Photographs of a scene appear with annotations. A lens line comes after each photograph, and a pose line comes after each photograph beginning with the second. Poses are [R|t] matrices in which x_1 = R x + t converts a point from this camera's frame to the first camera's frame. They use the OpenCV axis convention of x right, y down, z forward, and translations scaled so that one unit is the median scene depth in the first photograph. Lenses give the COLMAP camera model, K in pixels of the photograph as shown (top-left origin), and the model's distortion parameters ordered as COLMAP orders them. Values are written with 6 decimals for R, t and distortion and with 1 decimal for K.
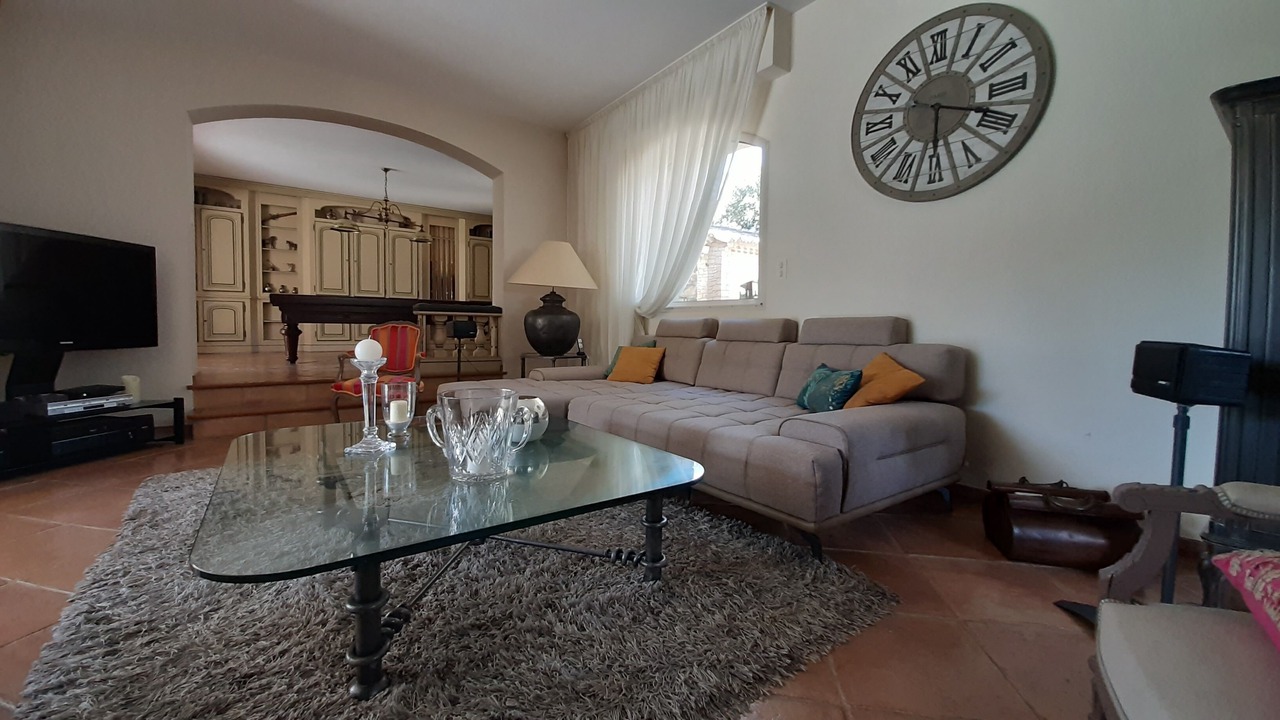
lens RADIAL K [[494.5, 0, 634.1], [0, 494.5, 346.3], [0, 0, 1]] dist [0.020564, -0.018147]
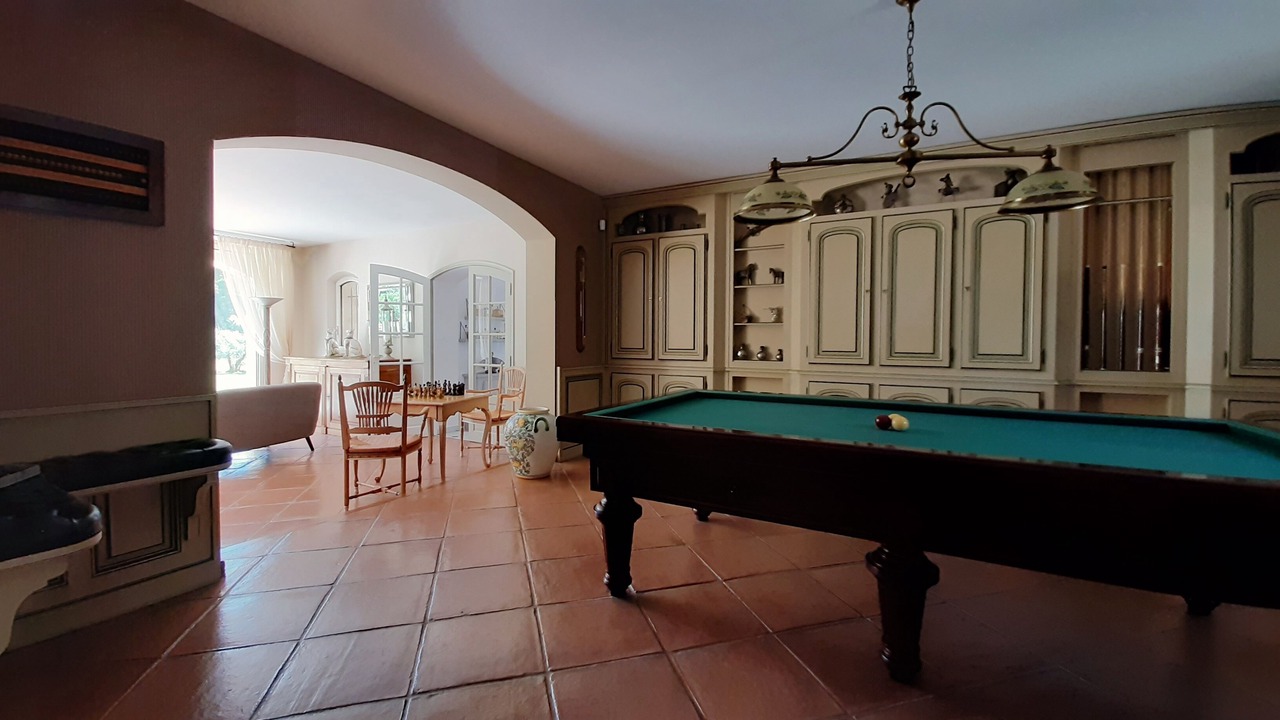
lens RADIAL K [[494.5, 0, 634.1], [0, 494.5, 346.3], [0, 0, 1]] dist [0.020564, -0.018147]
pose [[0.425955, 0.006734, -0.904719, -0.254523], [-0.040045, 0.999133, -0.011417, -0.111570], [0.903858, 0.041093, 0.425855, 0.628512]]
